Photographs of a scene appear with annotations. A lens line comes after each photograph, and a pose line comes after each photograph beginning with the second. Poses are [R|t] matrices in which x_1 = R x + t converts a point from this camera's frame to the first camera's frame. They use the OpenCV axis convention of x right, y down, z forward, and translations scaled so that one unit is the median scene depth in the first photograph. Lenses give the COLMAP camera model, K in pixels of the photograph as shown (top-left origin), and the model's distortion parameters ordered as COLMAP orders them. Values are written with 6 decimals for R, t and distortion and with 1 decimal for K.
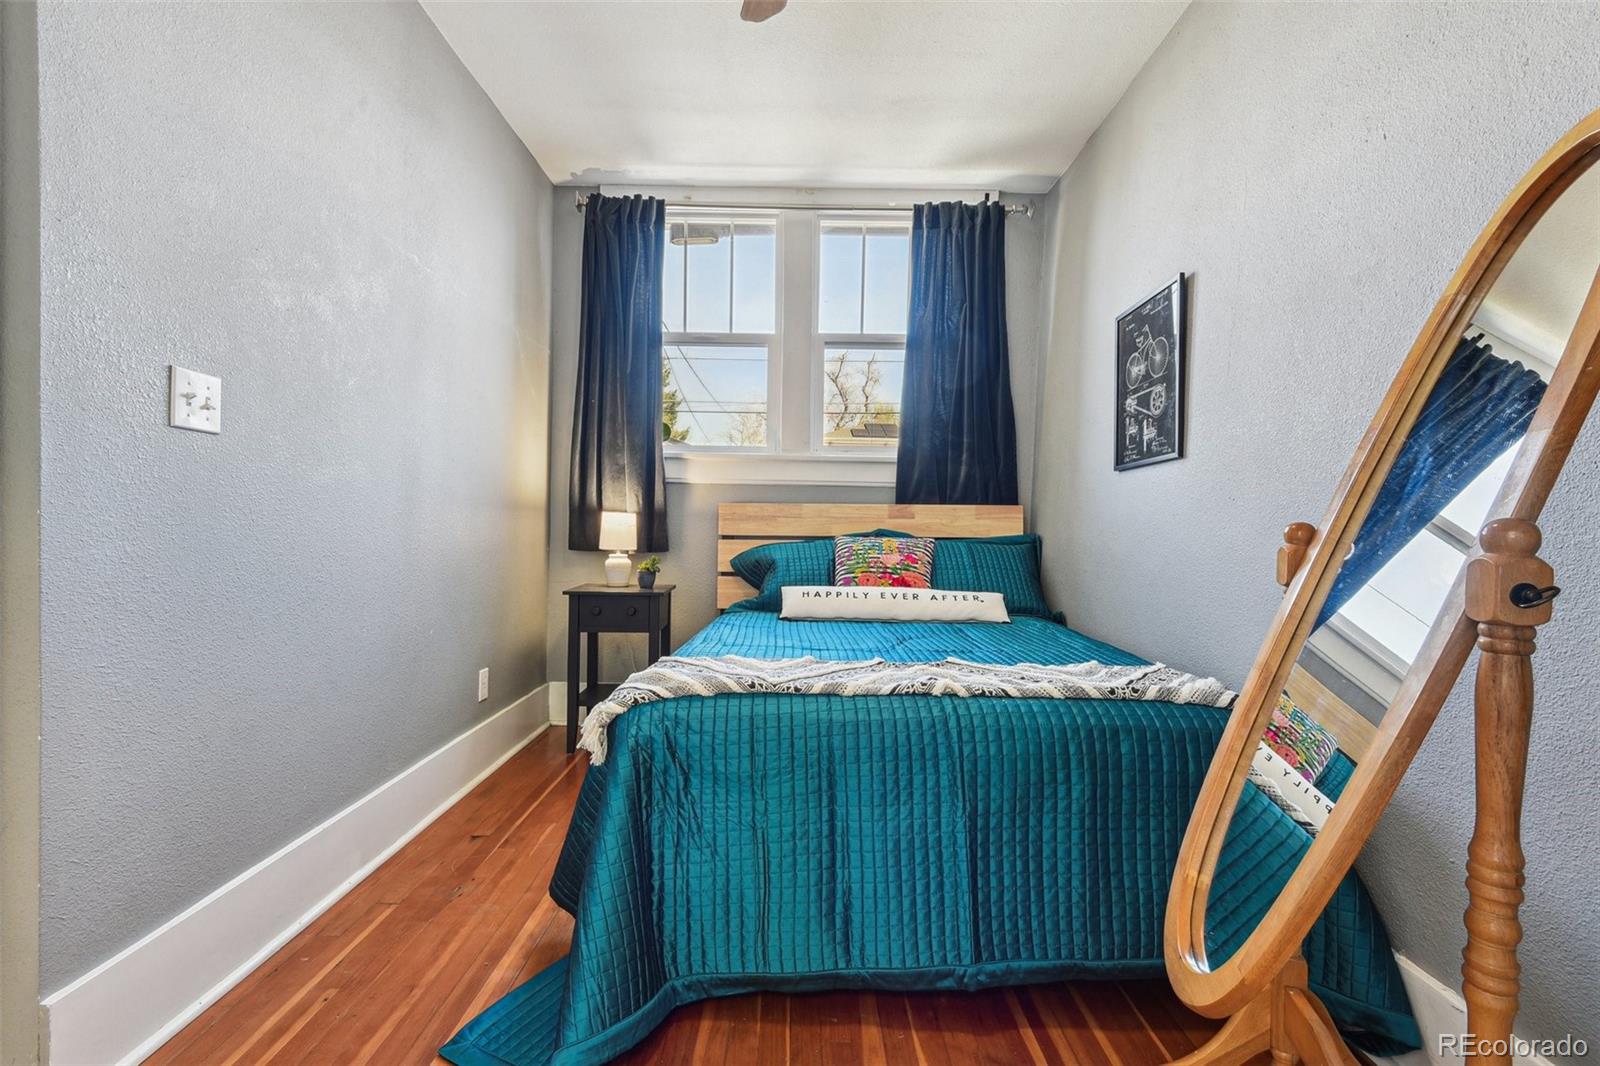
lens RADIAL K [[744.9, 0, 791.8], [0, 744.9, 529.2], [0, 0, 1]] dist [0.000586, -0.007511]
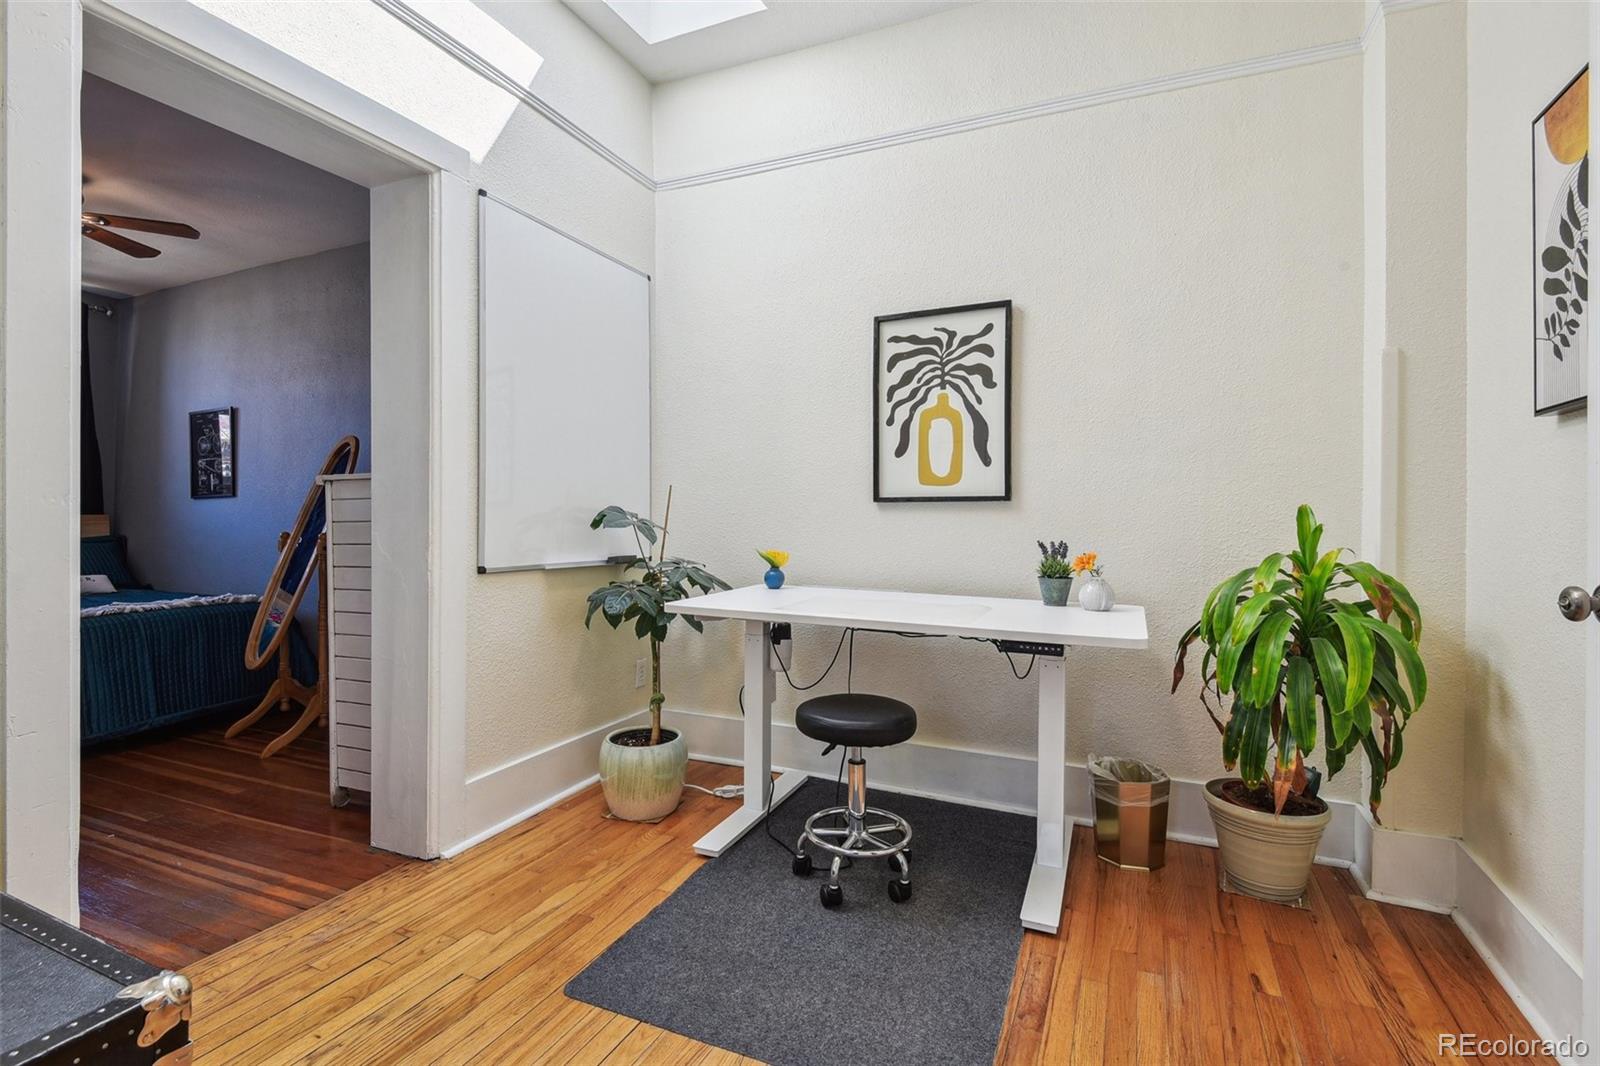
lens RADIAL K [[744.9, 0, 793.3], [0, 744.9, 522.8], [0, 0, 1]] dist [0.000586, -0.007511]
pose [[0.405990, -0.032731, 0.913291, -0.661175], [0.012746, 0.999464, 0.030154, -0.060284], [-0.913789, -0.000602, 0.406190, -1.131896]]
